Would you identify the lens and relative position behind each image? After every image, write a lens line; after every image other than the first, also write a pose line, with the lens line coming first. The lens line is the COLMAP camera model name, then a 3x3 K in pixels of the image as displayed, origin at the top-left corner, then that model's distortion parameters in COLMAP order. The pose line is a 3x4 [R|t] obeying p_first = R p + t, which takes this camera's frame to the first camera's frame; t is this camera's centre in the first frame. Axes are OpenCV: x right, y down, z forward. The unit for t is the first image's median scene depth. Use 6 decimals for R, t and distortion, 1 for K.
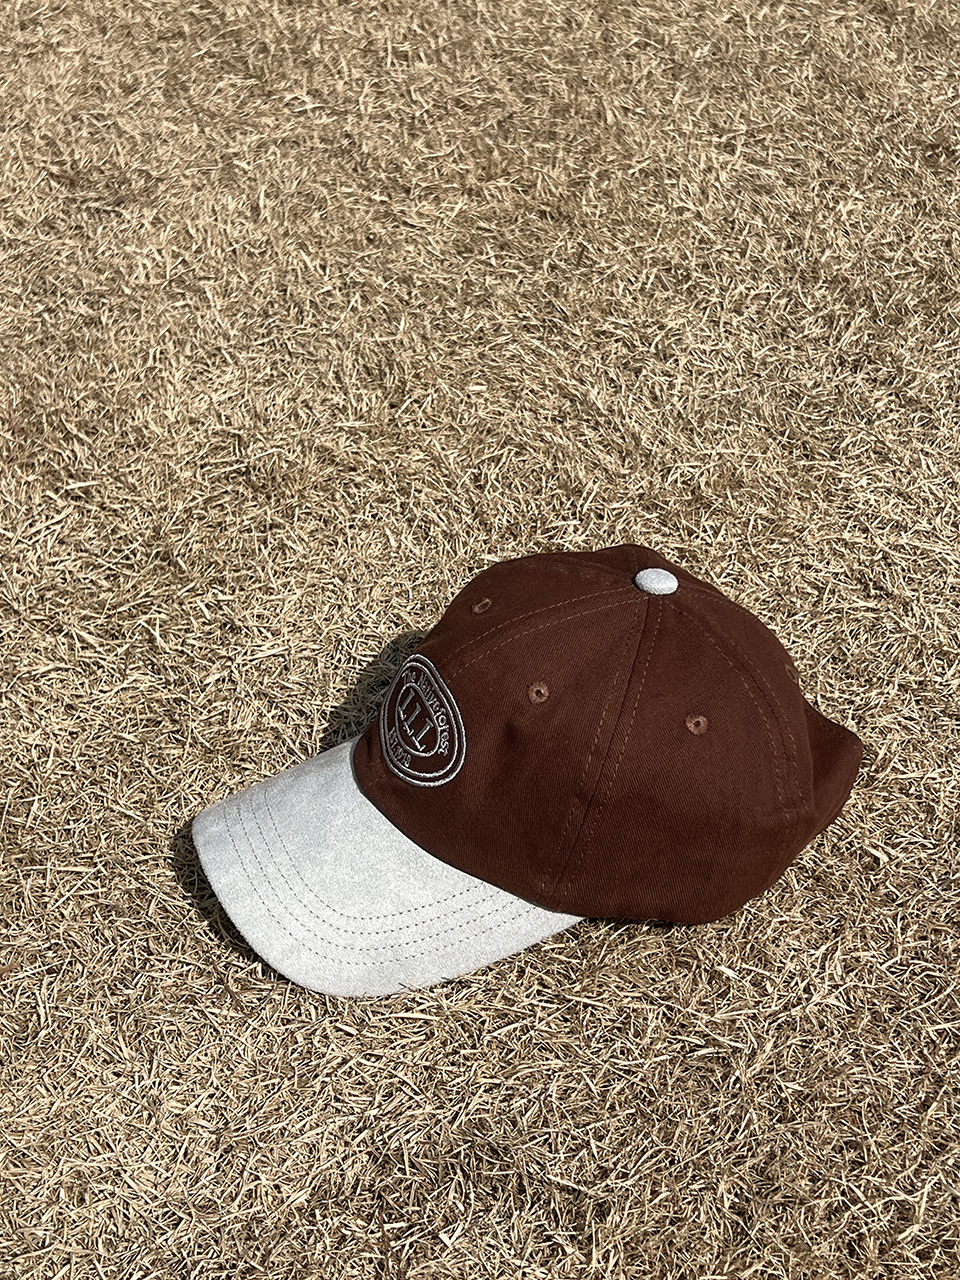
lens RADIAL K [[2035.2, 0, 517.7], [0, 2035.2, 639.4], [0, 0, 1]] dist [0.222825, -0.930718]
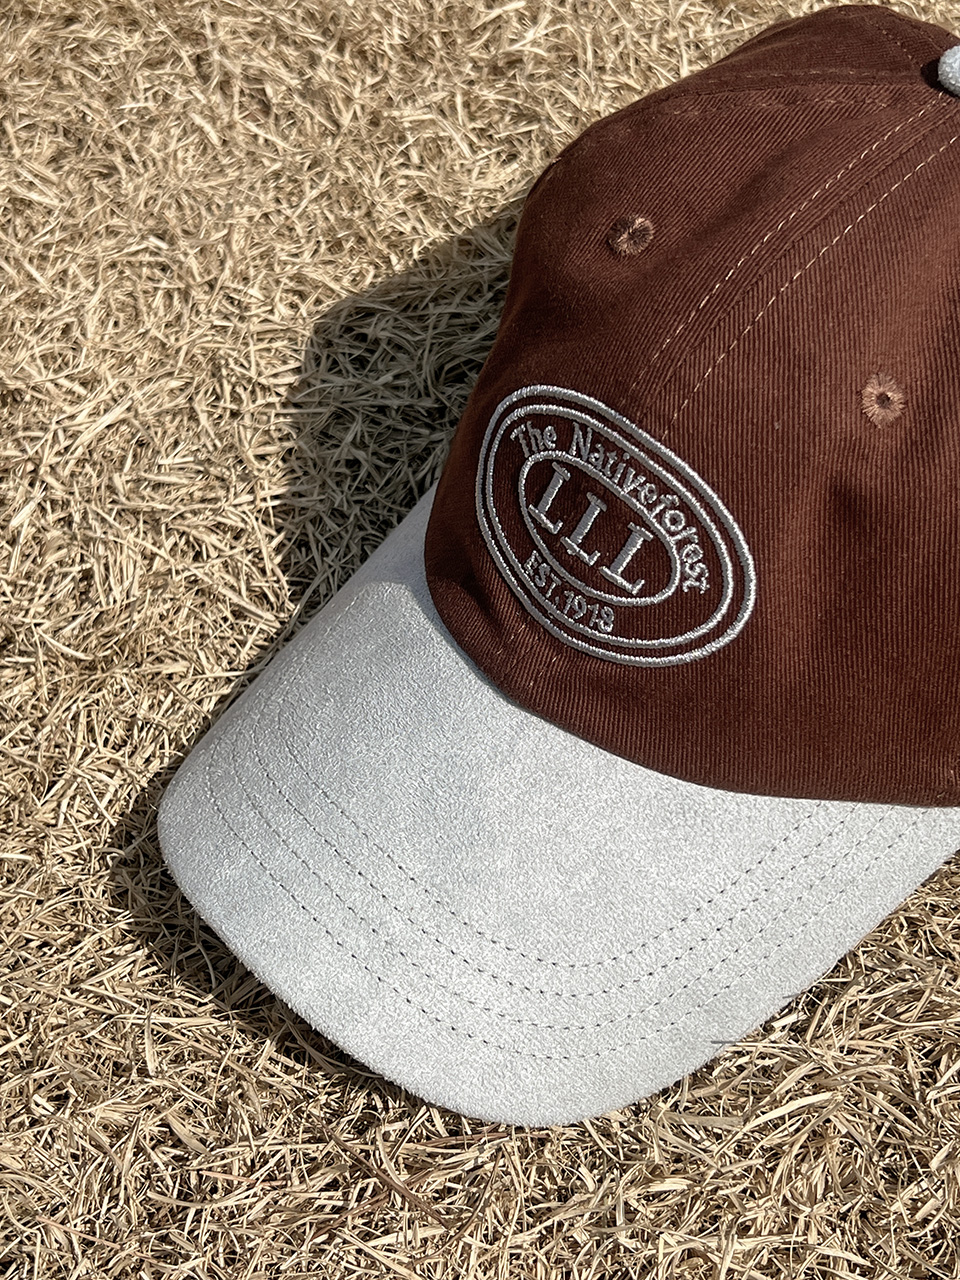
lens RADIAL K [[2035.2, 0, 517.7], [0, 2035.2, 639.4], [0, 0, 1]] dist [0.222825, -0.930718]
pose [[0.932249, -0.321871, 0.165261, -0.150292], [0.269091, 0.922119, 0.278007, -0.069727], [-0.241873, -0.214701, 0.946256, 0.567677]]
